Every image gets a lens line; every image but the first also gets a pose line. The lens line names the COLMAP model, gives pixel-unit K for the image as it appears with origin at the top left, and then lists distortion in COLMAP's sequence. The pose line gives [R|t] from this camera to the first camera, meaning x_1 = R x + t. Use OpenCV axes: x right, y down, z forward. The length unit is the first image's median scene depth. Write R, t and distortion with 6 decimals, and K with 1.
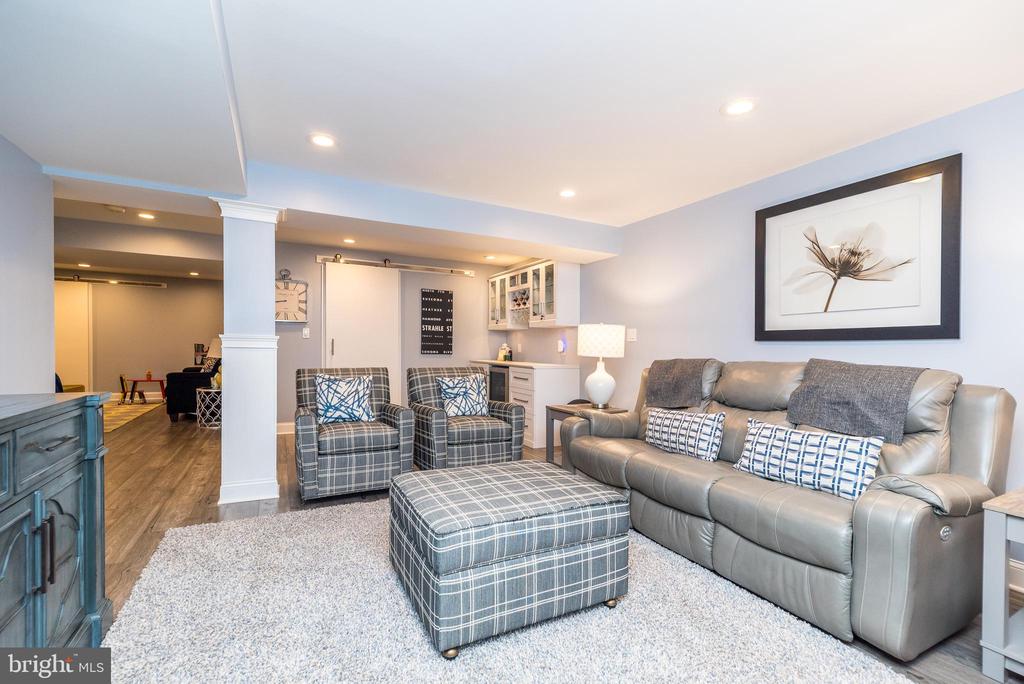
lens RADIAL K [[445.9, 0, 510.7], [0, 445.9, 356.2], [0, 0, 1]] dist [-0.001027, 0.000032]
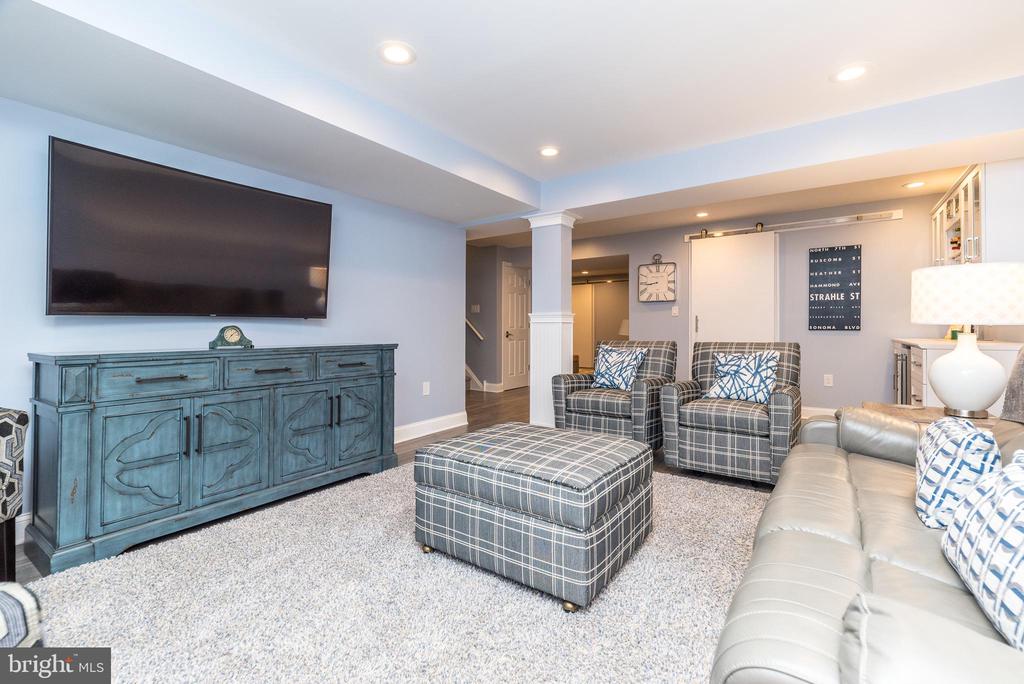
lens RADIAL K [[453.9, 0, 511.3], [0, 453.9, 332.6], [0, 0, 1]] dist [0.000132, 0.000021]
pose [[0.455633, -0.008965, -0.890123, 0.466902], [-0.007730, 0.999872, -0.014027, 0.024675], [0.890134, 0.013272, 0.455505, 0.250558]]
